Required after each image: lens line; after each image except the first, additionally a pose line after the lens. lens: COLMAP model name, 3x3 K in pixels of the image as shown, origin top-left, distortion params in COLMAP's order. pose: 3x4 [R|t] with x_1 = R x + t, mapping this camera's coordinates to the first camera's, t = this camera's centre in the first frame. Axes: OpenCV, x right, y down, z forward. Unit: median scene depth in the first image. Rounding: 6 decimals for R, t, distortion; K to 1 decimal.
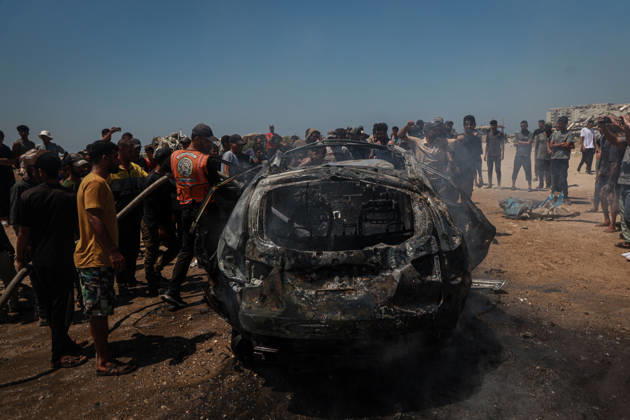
lens RADIAL K [[475.8, 0, 339.3], [0, 475.8, 221.3], [0, 0, 1]] dist [-0.032353, 0.006738]
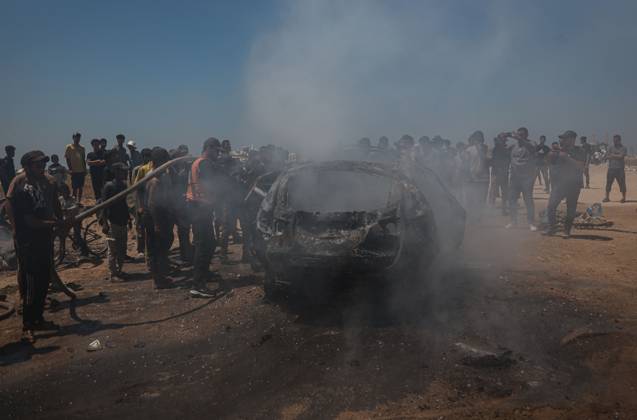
lens RADIAL K [[652.7, 0, 319.2], [0, 652.7, 209.0], [0, 0, 1]] dist [0.003448, 0.000000]
pose [[0.972990, 0.031399, -0.228701, 0.438877], [-0.055441, 0.993495, -0.099466, 0.261306], [0.224090, 0.109459, 0.968402, -1.024536]]
